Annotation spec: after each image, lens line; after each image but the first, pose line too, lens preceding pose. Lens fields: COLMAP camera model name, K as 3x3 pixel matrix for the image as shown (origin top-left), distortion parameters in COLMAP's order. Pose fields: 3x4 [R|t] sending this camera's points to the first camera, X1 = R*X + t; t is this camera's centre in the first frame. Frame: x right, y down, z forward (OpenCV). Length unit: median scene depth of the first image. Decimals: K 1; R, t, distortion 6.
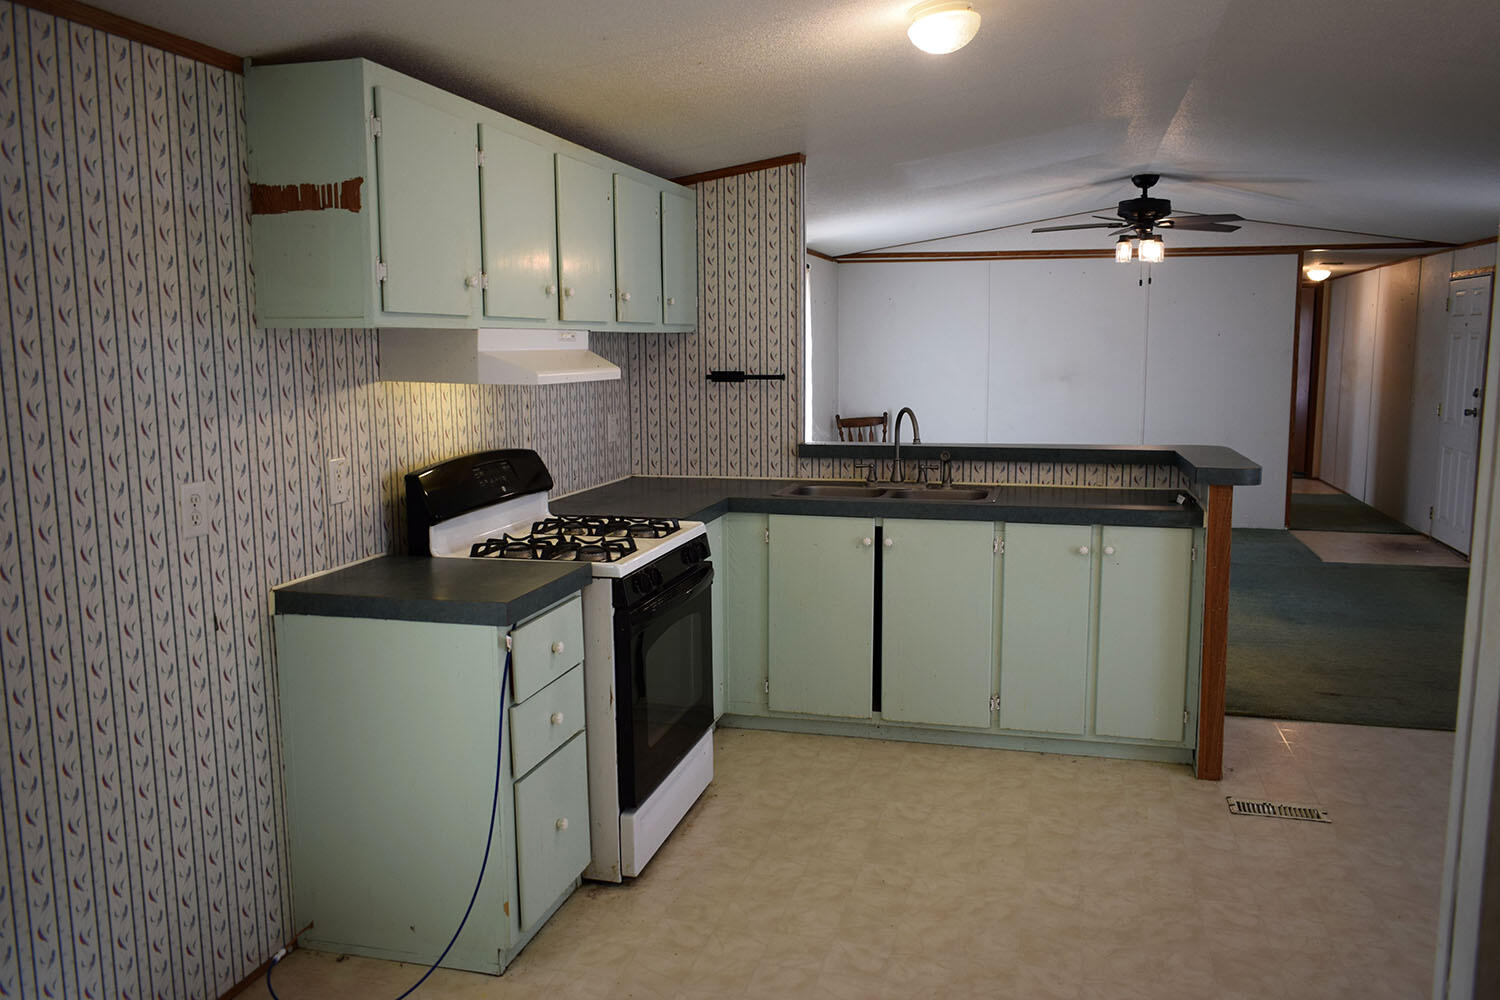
lens RADIAL K [[1146.7, 0, 749.9], [0, 1146.7, 502.7], [0, 0, 1]] dist [-0.014316, 0.001120]
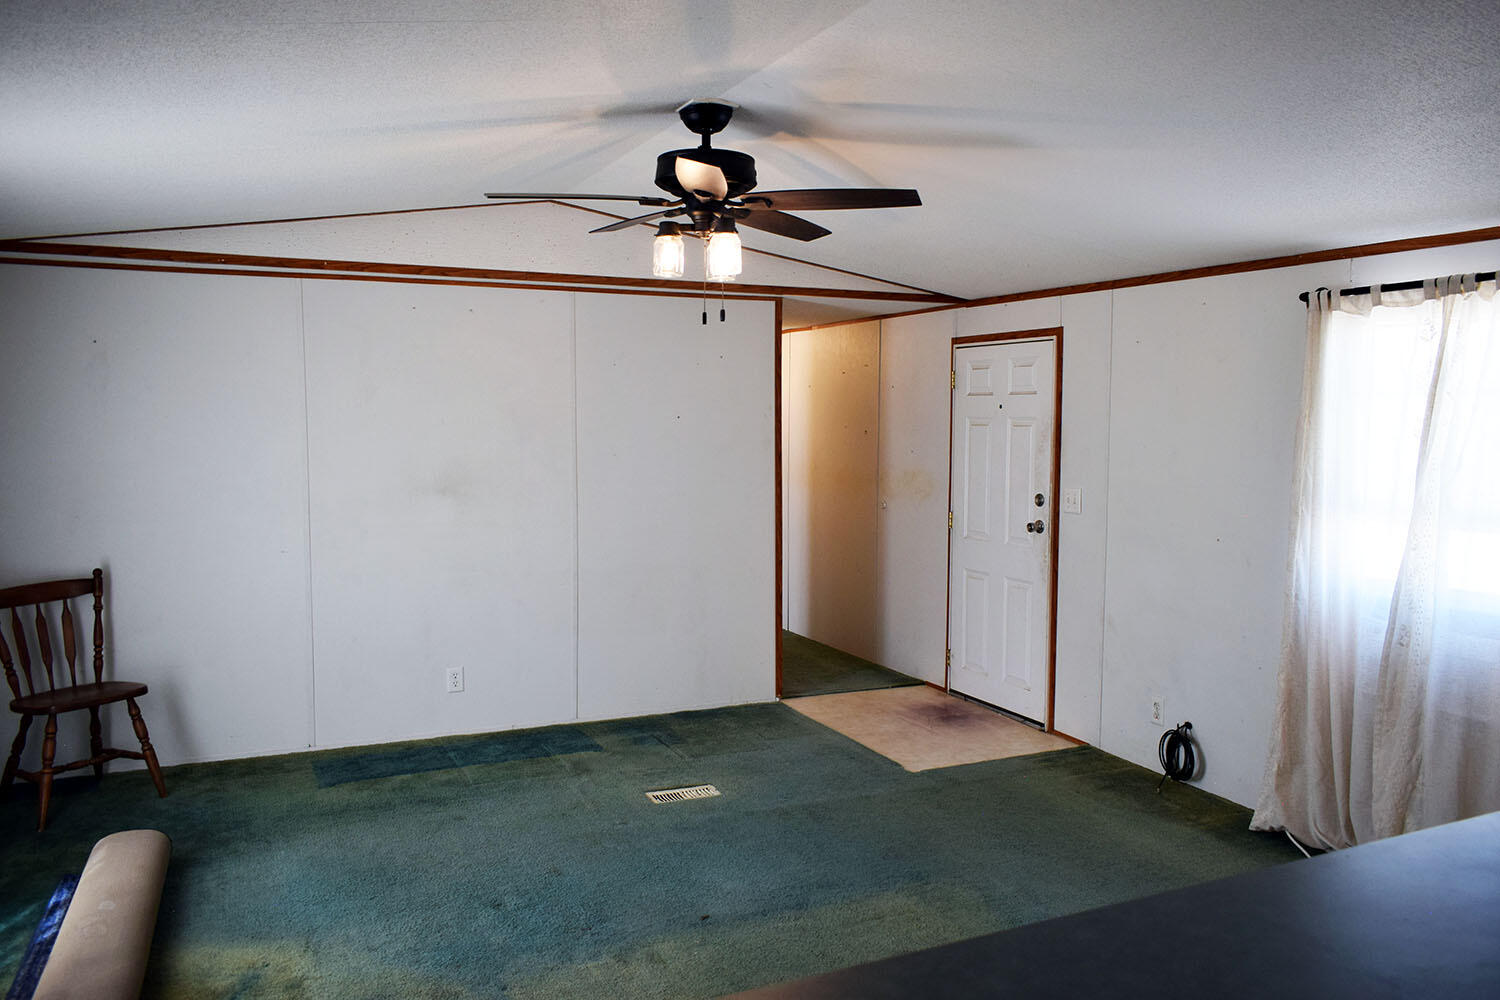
lens RADIAL K [[1146.7, 0, 752.6], [0, 1146.7, 493.4], [0, 0, 1]] dist [-0.014316, 0.001120]
pose [[0.769031, -0.034681, 0.638270, 0.030904], [0.082334, 0.995583, -0.045106, -0.089977], [-0.633887, 0.087240, 0.768490, 0.601752]]
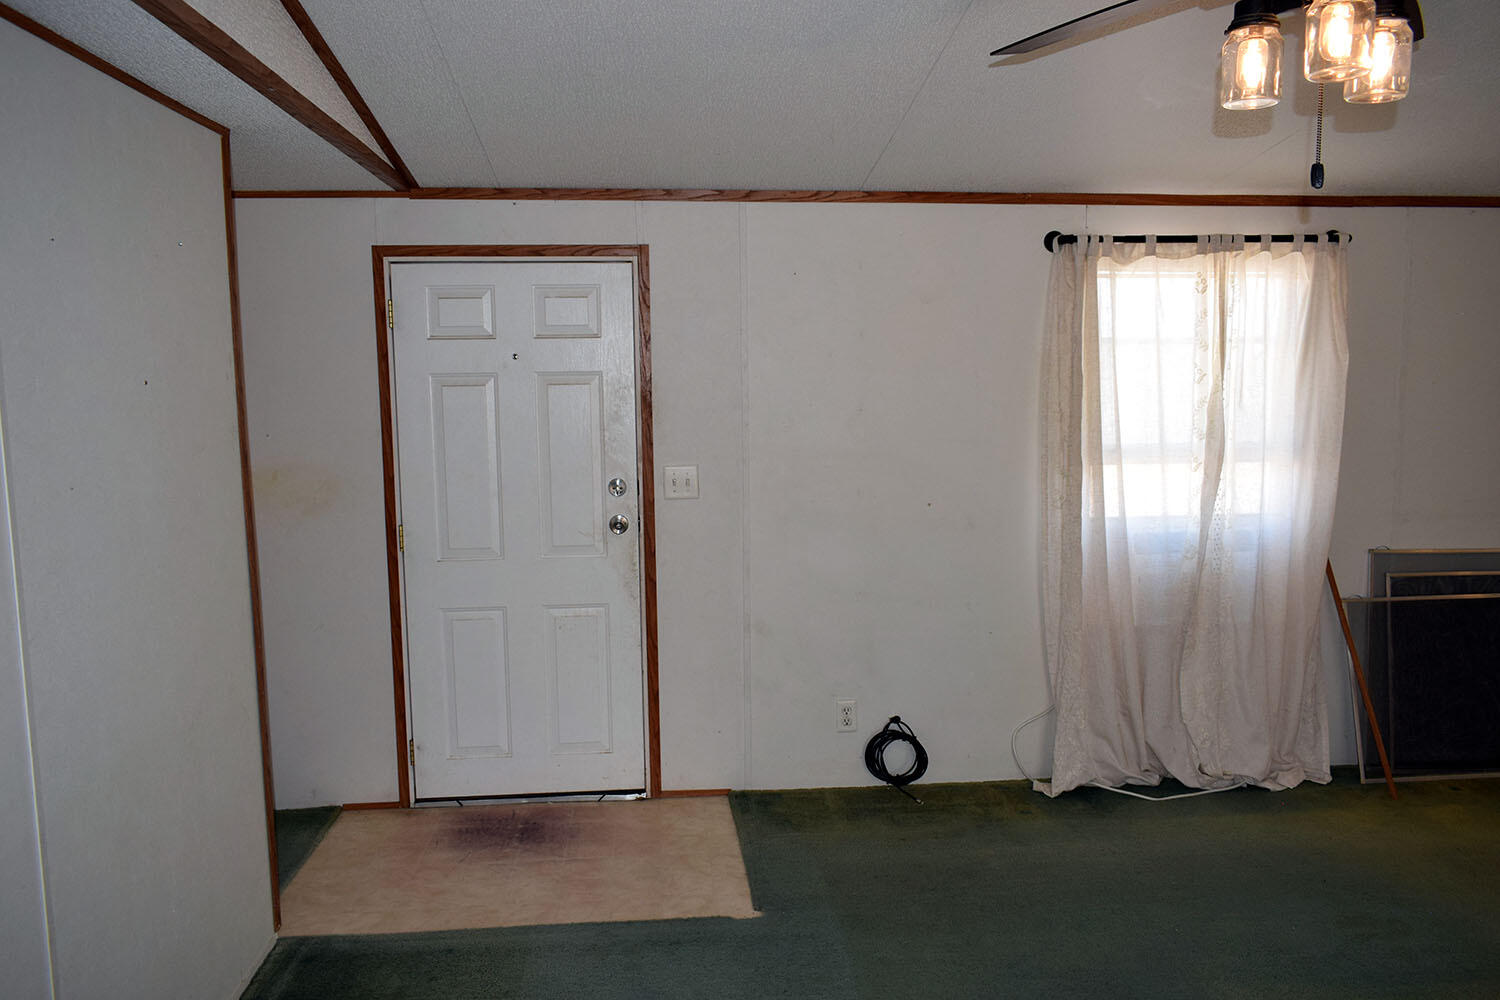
lens RADIAL K [[1146.7, 0, 748.0], [0, 1146.7, 500.0], [0, 0, 1]] dist [-0.014316, 0.001120]
pose [[-0.338495, -0.091487, 0.936510, 0.136325], [0.145434, 0.978217, 0.148127, -0.172754], [-0.929662, 0.186340, -0.317816, 1.203451]]
